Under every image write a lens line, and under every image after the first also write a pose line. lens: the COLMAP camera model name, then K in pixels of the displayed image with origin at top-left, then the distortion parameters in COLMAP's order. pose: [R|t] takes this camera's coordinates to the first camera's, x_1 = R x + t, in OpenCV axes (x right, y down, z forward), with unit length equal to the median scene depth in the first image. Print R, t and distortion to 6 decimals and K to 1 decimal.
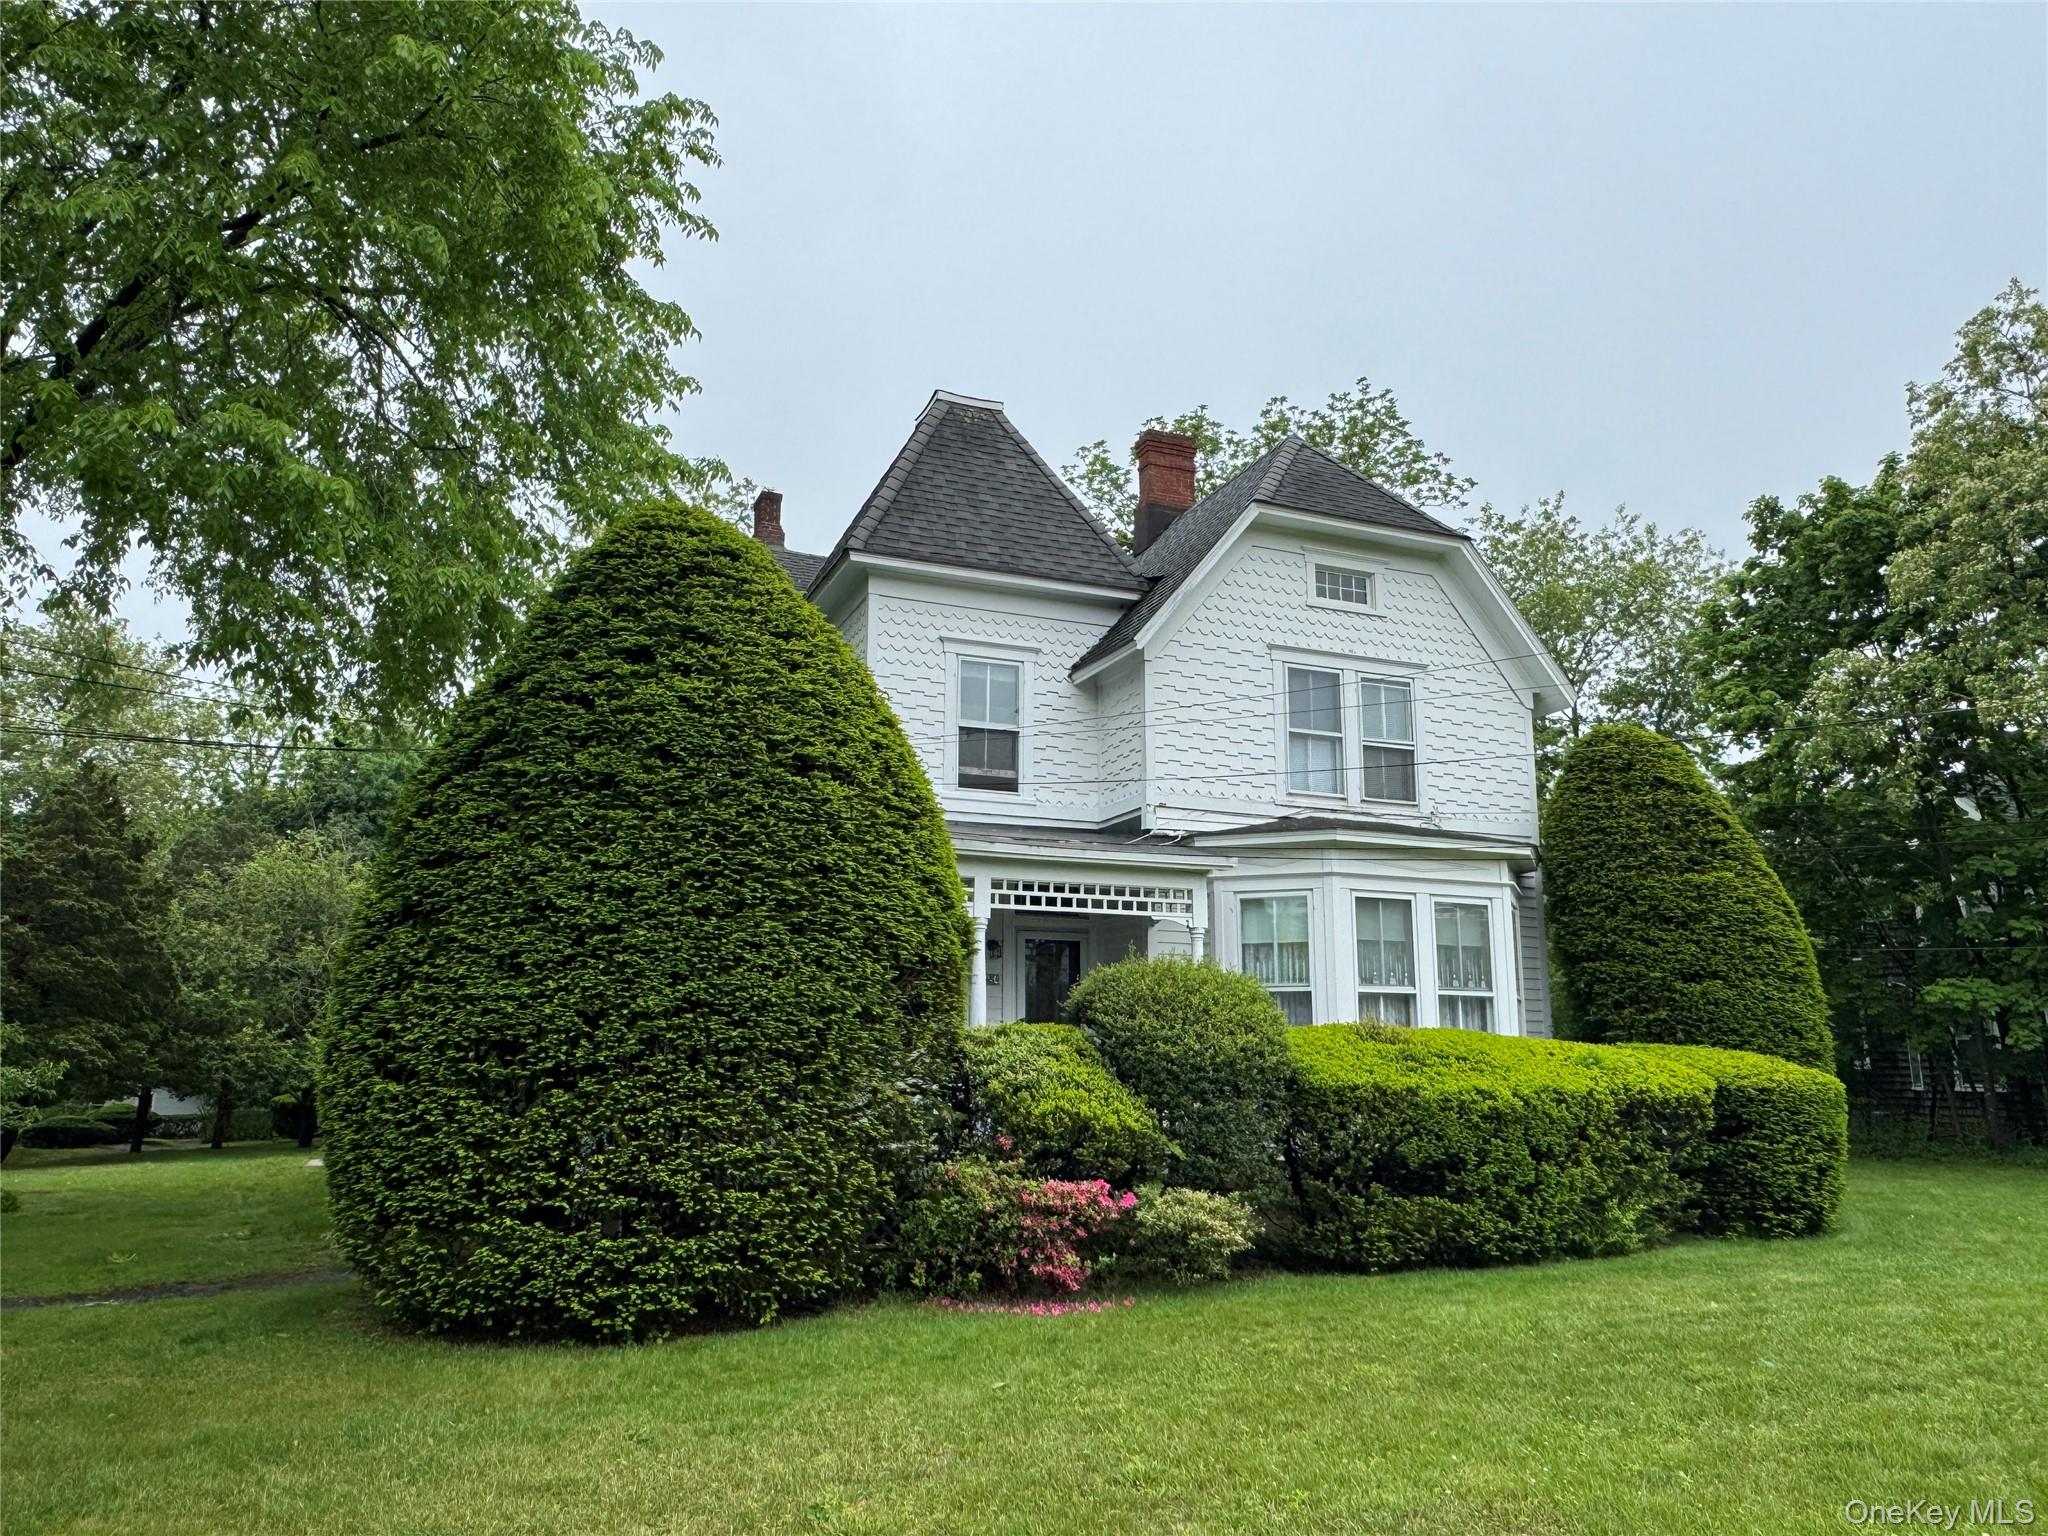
lens RADIAL K [[1432.6, 0, 1037.7], [0, 1432.6, 775.9], [0, 0, 1]] dist [0.011856, 0.003115]
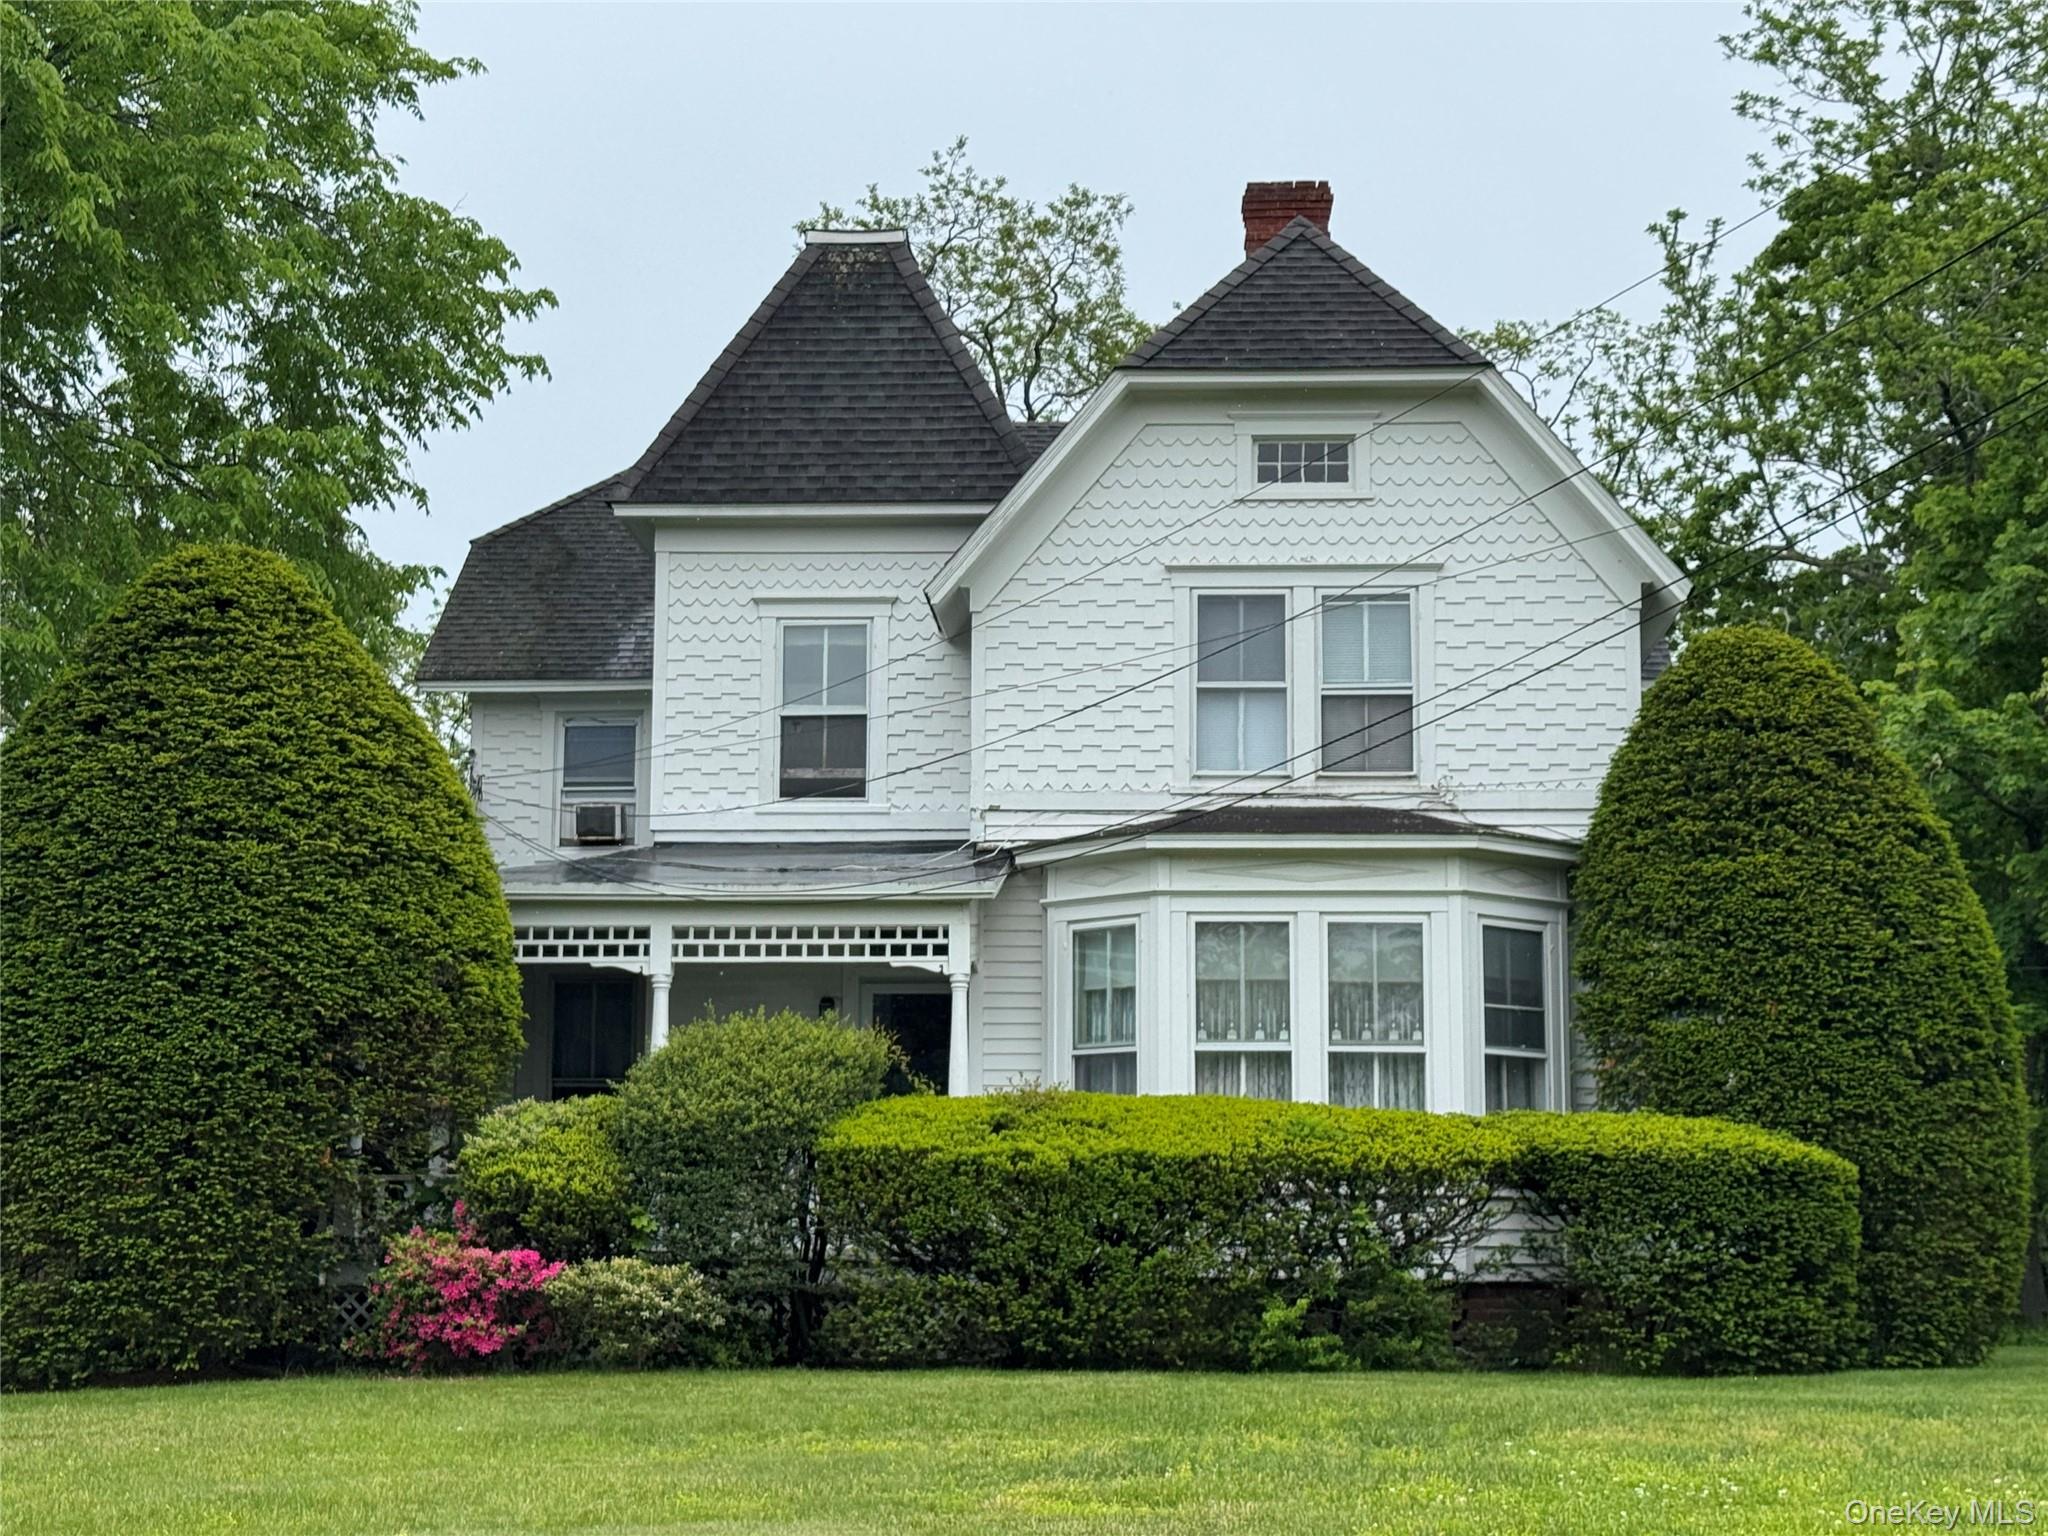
lens RADIAL K [[3272.0, 0, 1025.3], [0, 3272.0, 764.9], [0, 0, 1]] dist [0.100993, 0.000000]
pose [[0.895800, -0.067283, -0.439335, 0.852584], [0.079080, 0.996831, 0.008582, -0.014653], [0.437366, -0.042431, 0.898282, -0.505912]]
